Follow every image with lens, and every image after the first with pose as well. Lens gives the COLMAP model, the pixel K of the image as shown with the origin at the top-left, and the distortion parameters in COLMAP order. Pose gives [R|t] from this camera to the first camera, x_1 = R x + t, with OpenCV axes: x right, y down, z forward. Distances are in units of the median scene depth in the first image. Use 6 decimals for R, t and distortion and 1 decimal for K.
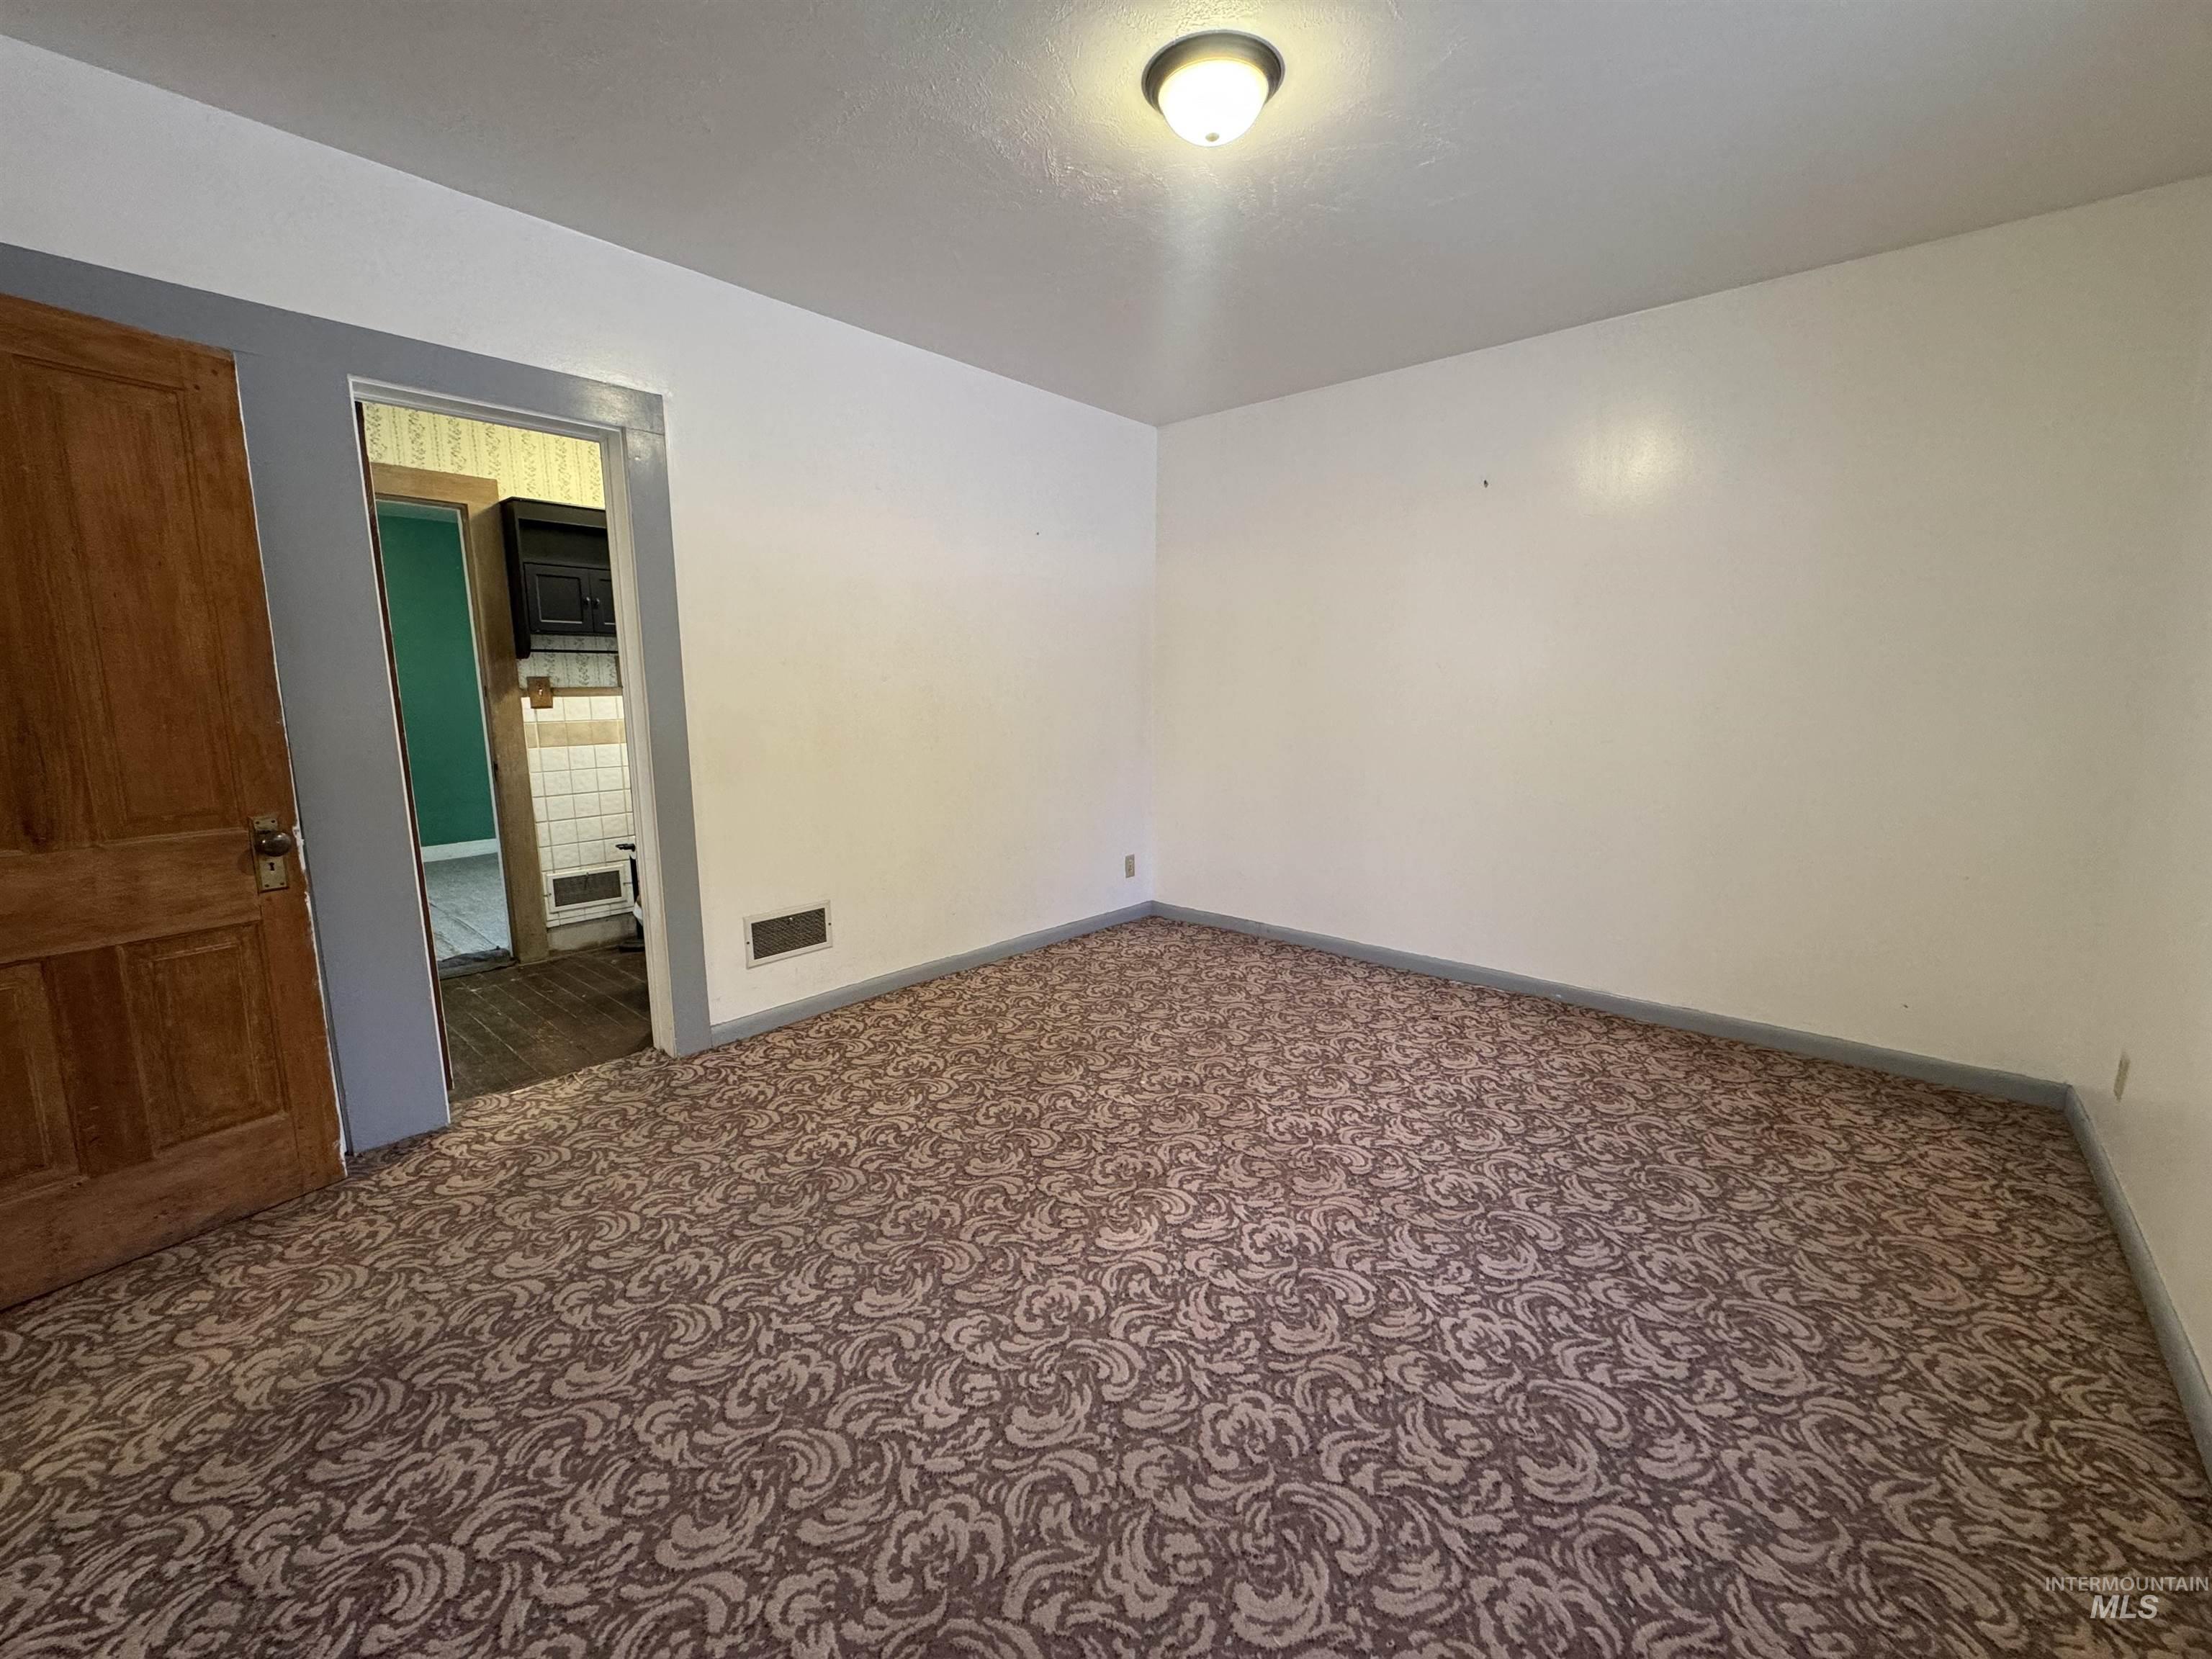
lens RADIAL K [[878.7, 0, 1106.1], [0, 878.7, 815.3], [0, 0, 1]] dist [-0.002062, 0.000329]
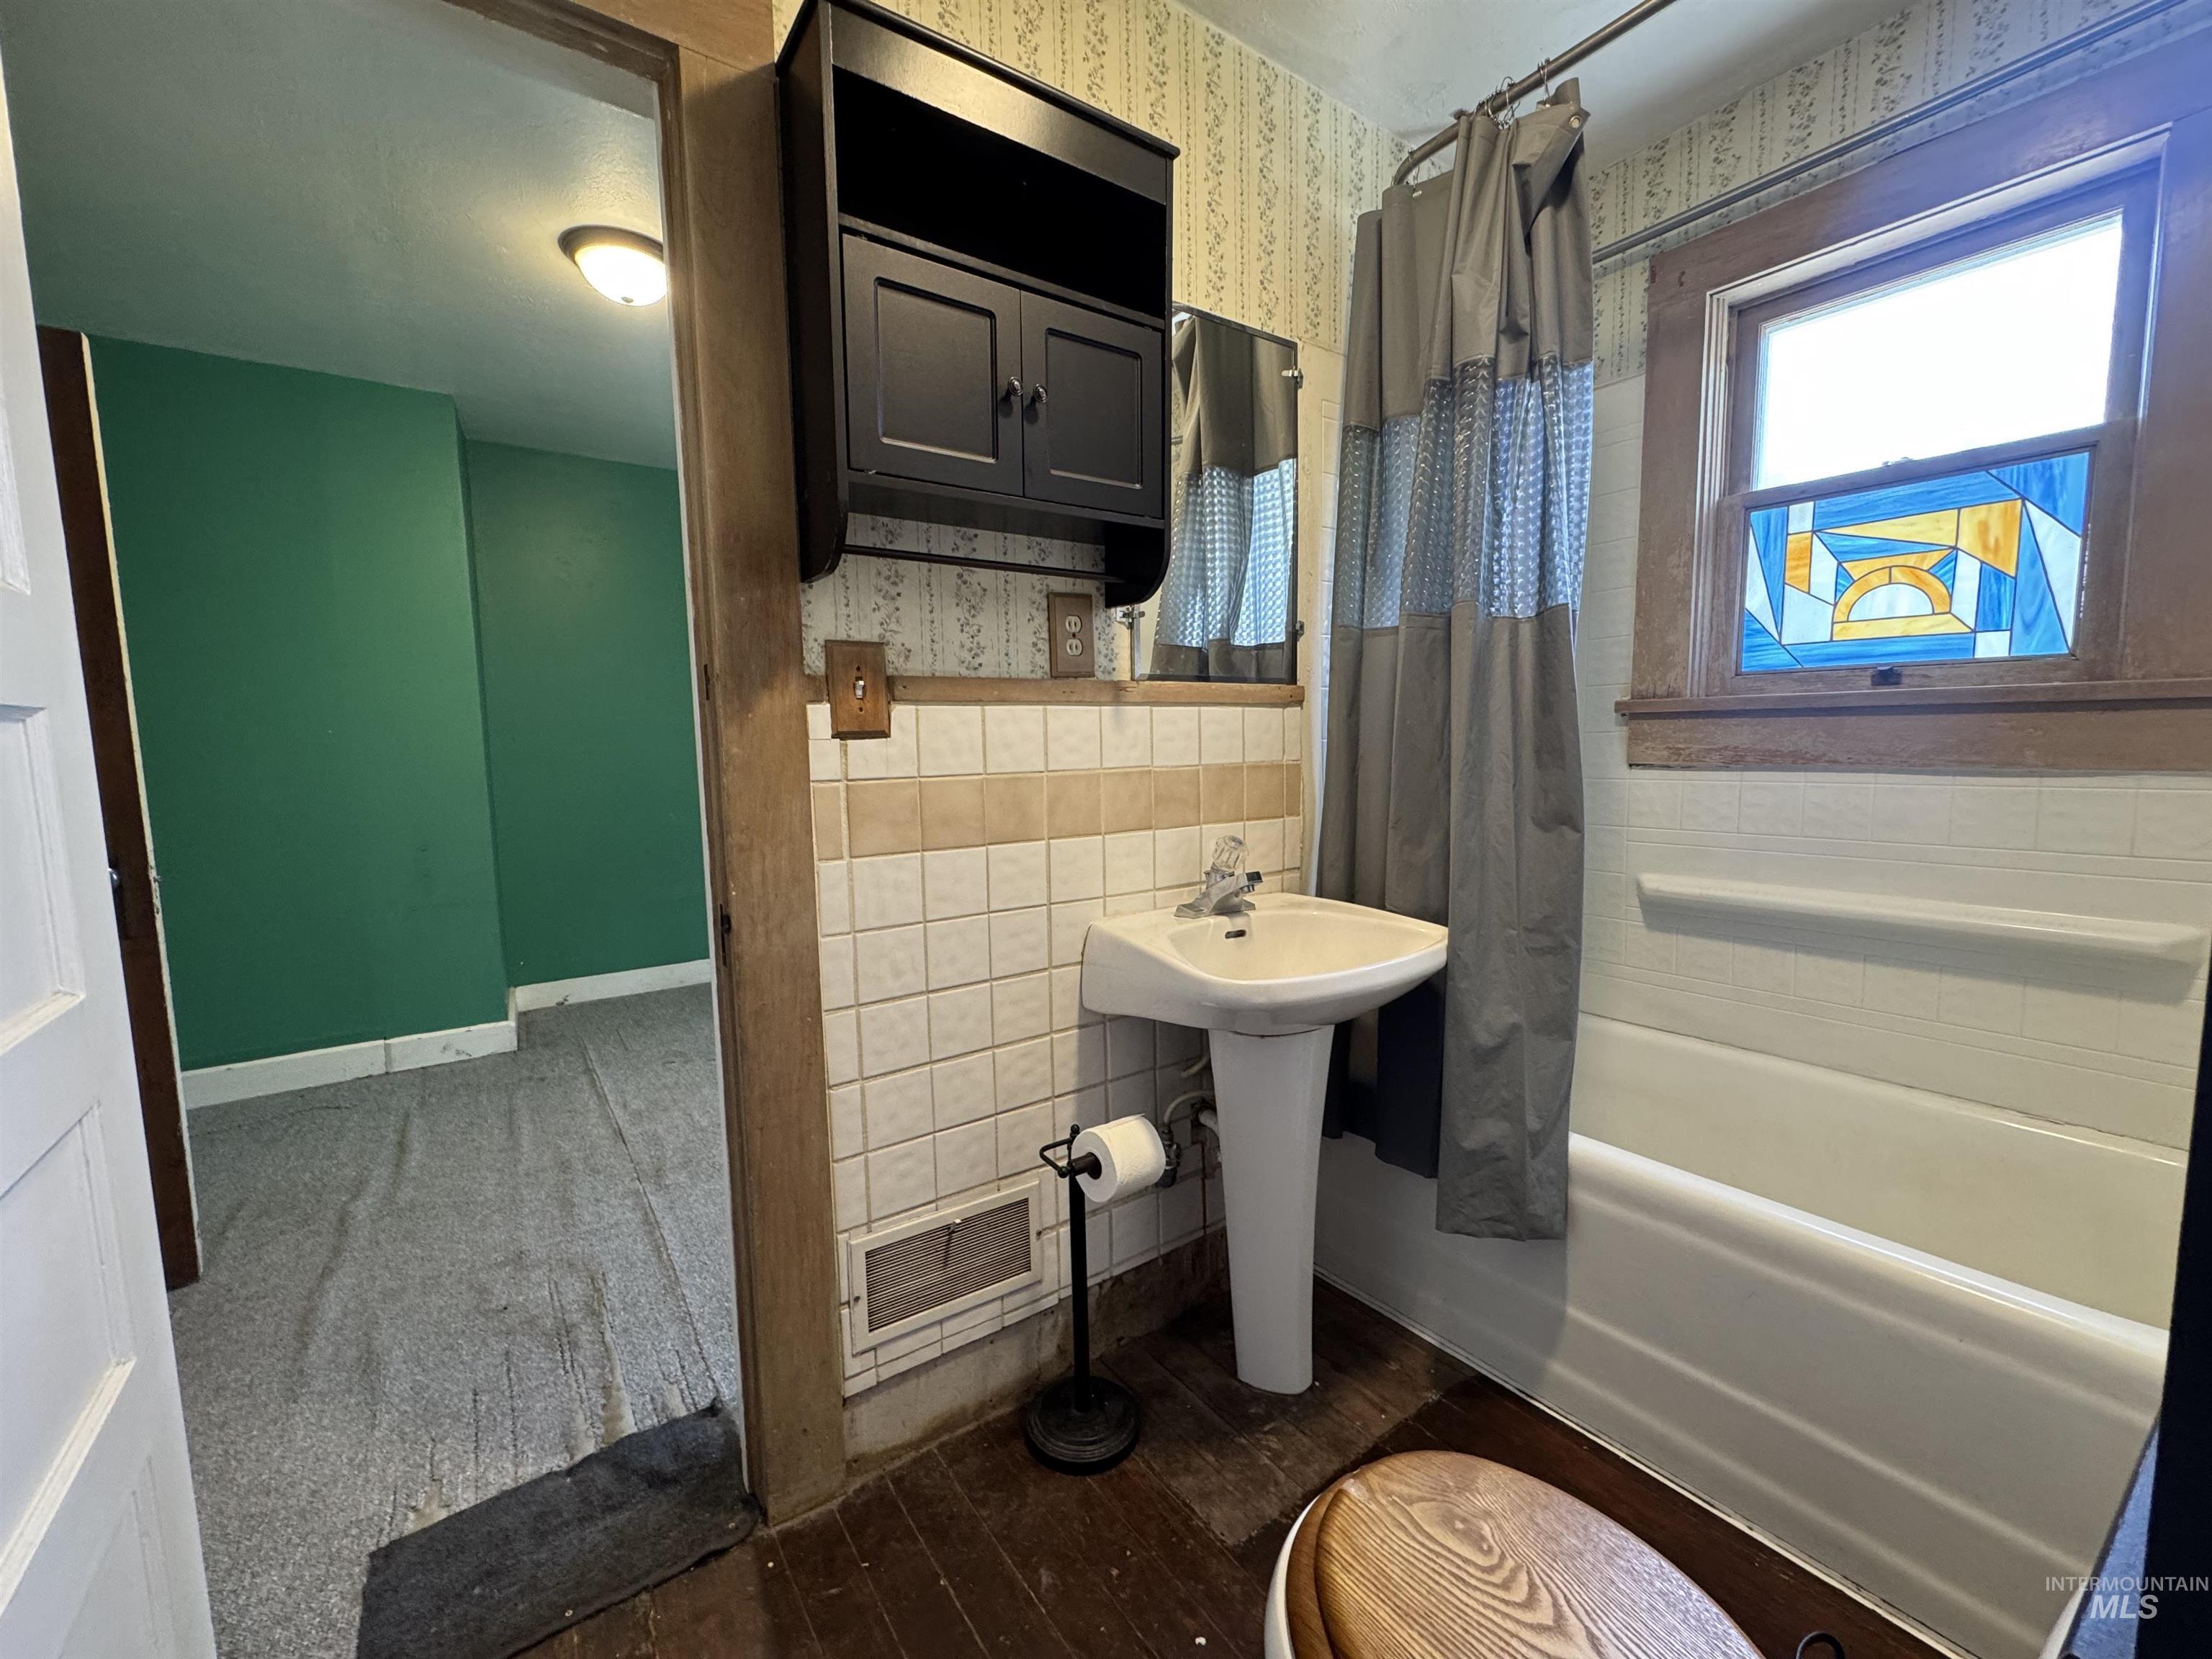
lens RADIAL K [[878.7, 0, 1103.6], [0, 878.7, 823.3], [0, 0, 1]] dist [-0.002062, 0.000329]
pose [[0.982477, 0.015363, -0.185750, -0.489294], [-0.023336, 0.998894, -0.040815, -0.078381], [0.184917, 0.044435, 0.981749, 0.693016]]
